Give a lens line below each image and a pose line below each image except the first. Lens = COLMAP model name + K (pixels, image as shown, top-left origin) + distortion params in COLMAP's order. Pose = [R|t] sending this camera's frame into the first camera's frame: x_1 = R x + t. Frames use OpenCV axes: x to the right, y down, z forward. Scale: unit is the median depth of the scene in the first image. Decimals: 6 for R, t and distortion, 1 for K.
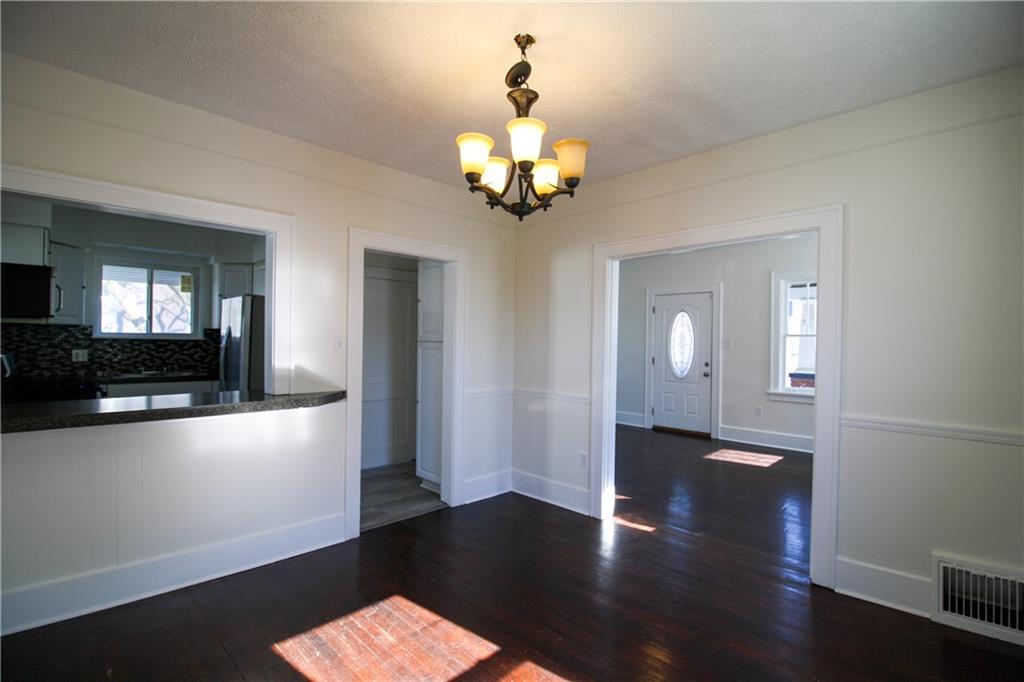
lens RADIAL K [[477.9, 0, 521.9], [0, 477.9, 342.1], [0, 0, 1]] dist [-0.001569, -0.014291]
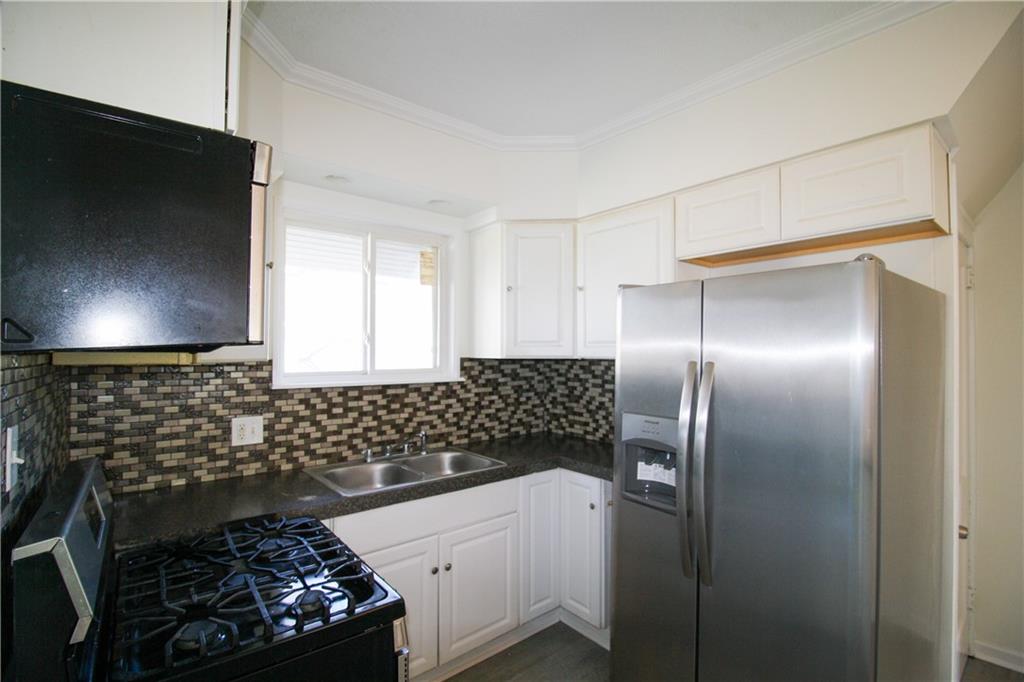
lens RADIAL K [[477.9, 0, 521.9], [0, 477.9, 342.1], [0, 0, 1]] dist [-0.001569, -0.014291]
pose [[0.995400, -0.017466, -0.094197, -0.576378], [0.015502, 0.999648, -0.021539, -0.034464], [0.094540, 0.019980, 0.995321, 0.527570]]
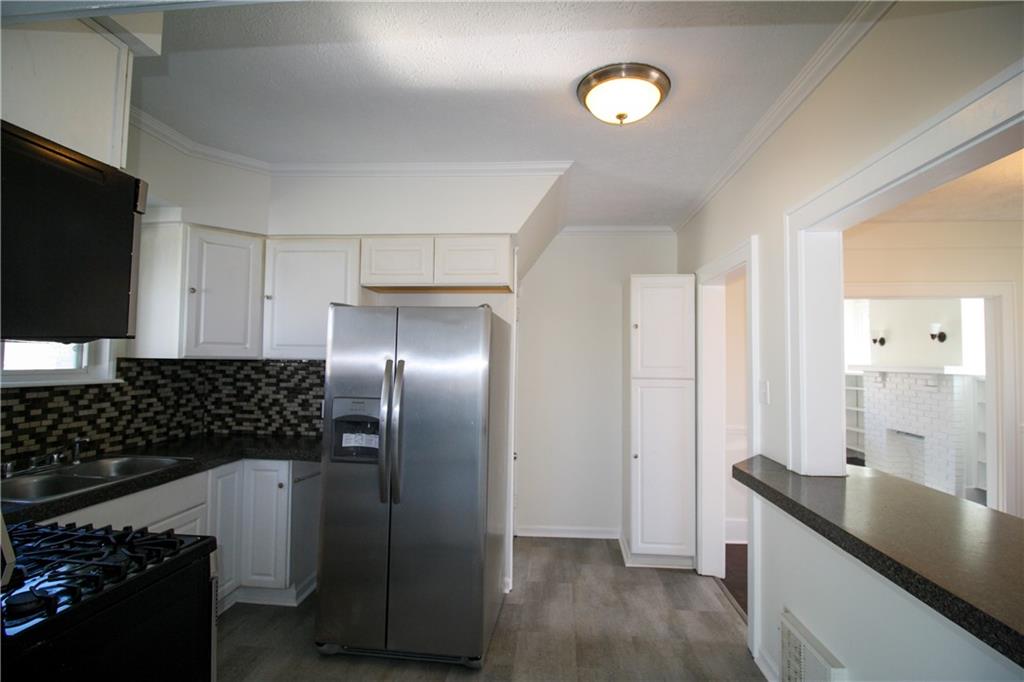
lens RADIAL K [[477.9, 0, 521.9], [0, 477.9, 342.1], [0, 0, 1]] dist [-0.001569, -0.014291]
pose [[0.765990, 0.018055, 0.642599, -0.686054], [0.001063, 0.999569, -0.029352, -0.030875], [-0.642852, 0.023166, 0.765640, 0.414897]]
